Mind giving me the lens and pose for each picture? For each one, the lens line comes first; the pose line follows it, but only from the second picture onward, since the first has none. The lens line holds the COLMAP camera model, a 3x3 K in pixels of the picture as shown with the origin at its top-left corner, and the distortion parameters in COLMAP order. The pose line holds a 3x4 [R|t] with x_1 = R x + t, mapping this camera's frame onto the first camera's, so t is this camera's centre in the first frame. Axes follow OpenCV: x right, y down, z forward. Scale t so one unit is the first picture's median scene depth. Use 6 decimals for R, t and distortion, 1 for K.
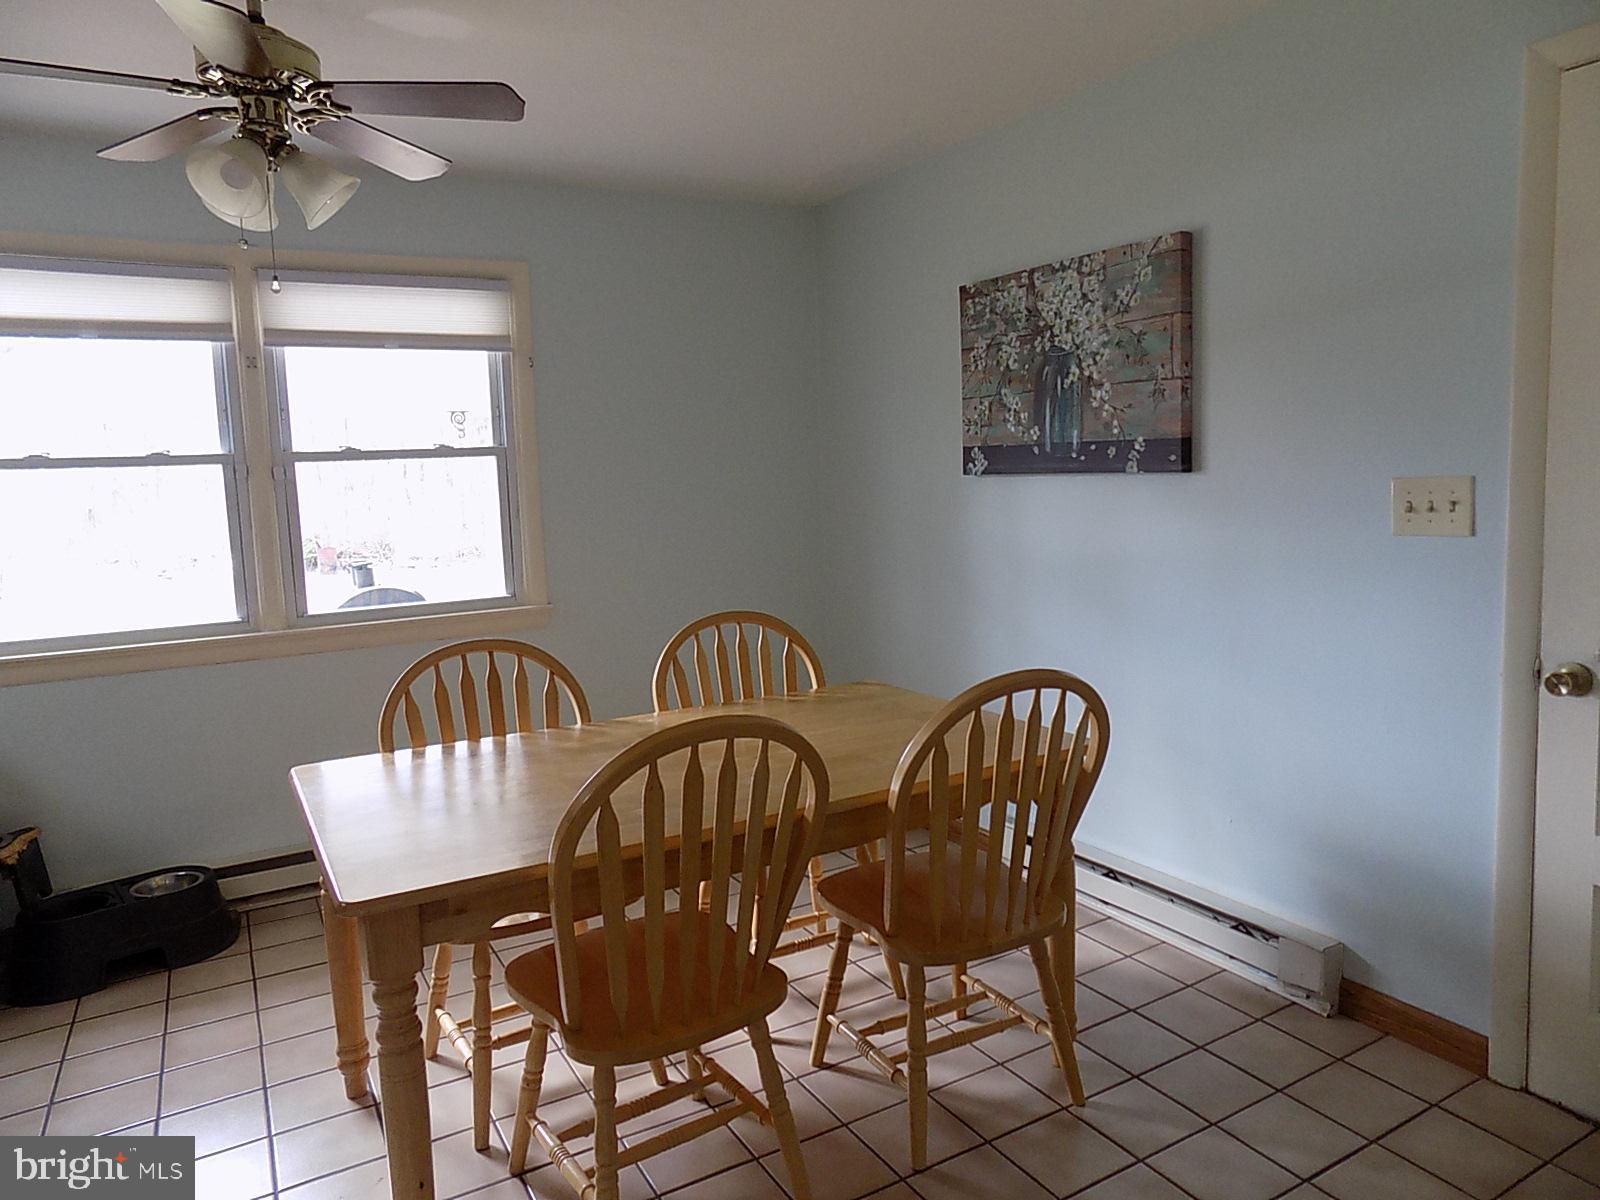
lens RADIAL K [[1082.8, 0, 813.3], [0, 1082.8, 586.6], [0, 0, 1]] dist [-0.079965, 0.086580]
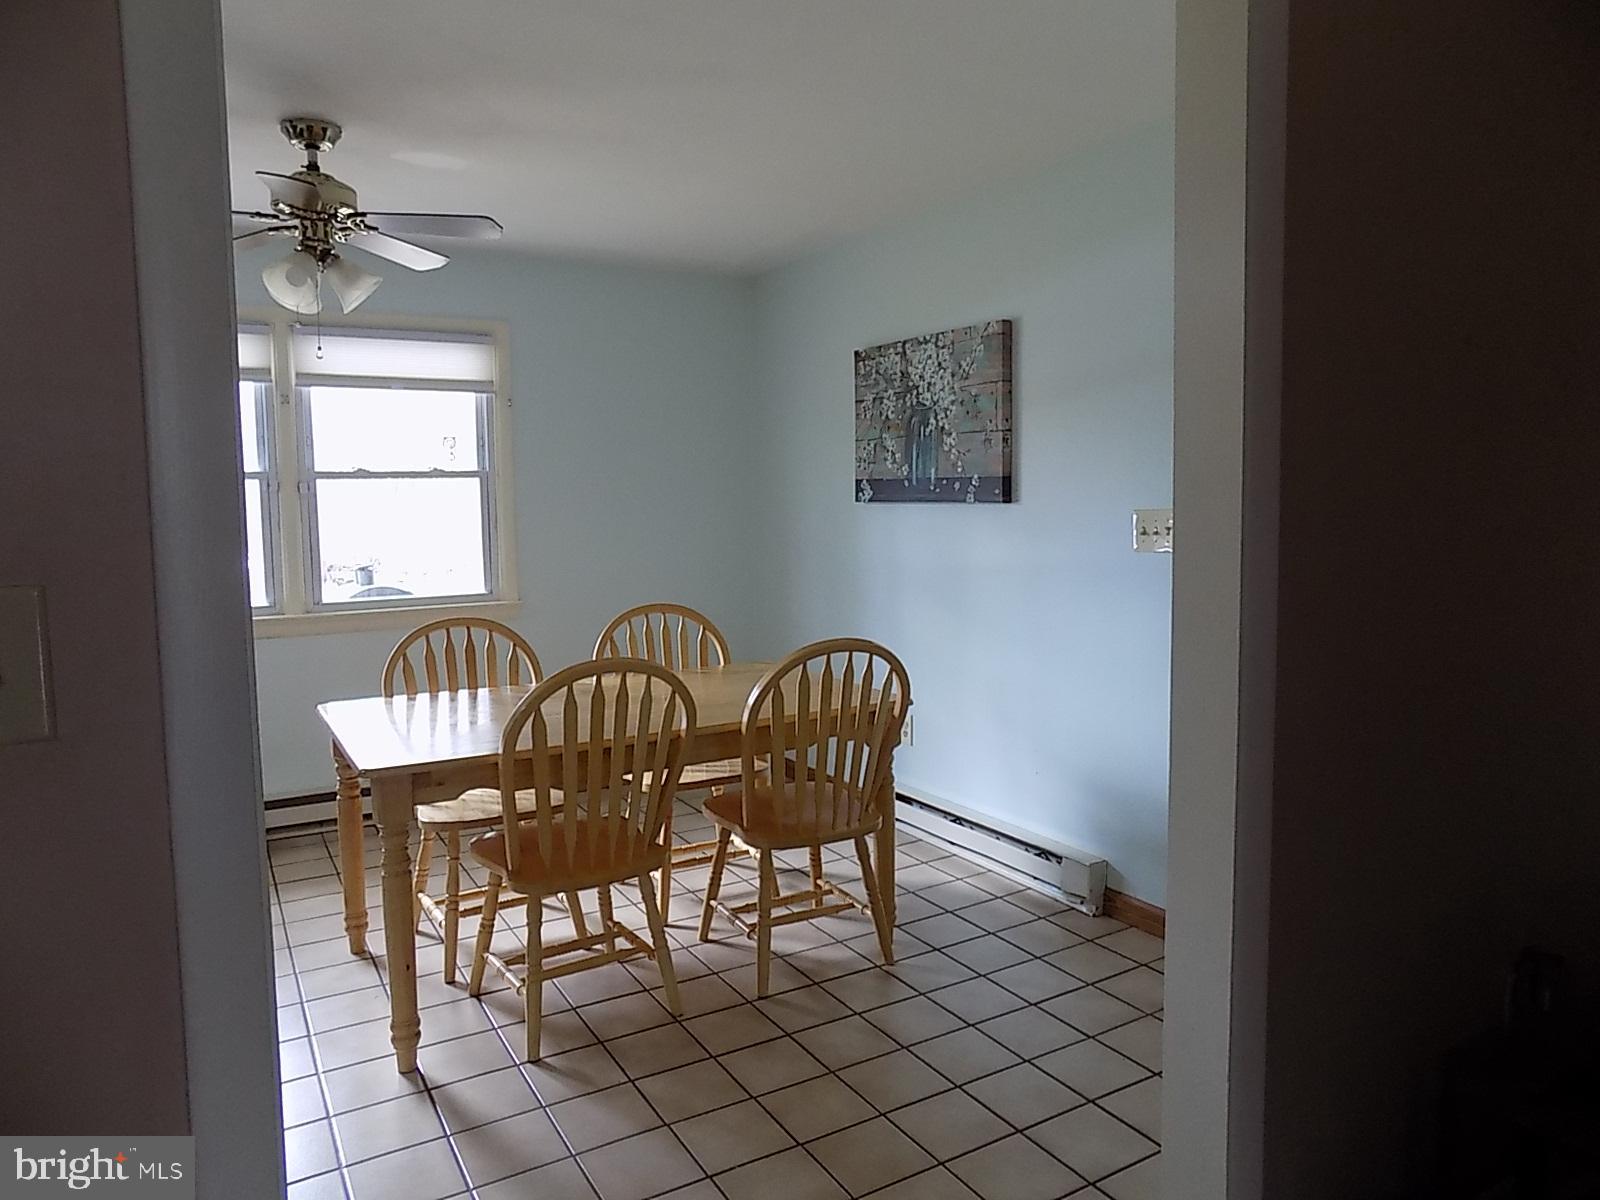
lens RADIAL K [[1082.8, 0, 813.3], [0, 1082.8, 586.6], [0, 0, 1]] dist [-0.079965, 0.086580]
pose [[0.999719, 0.021826, 0.009226, 0.112272], [-0.021601, 0.999482, -0.023872, 0.034011], [-0.009743, 0.023666, 0.999672, -0.330217]]
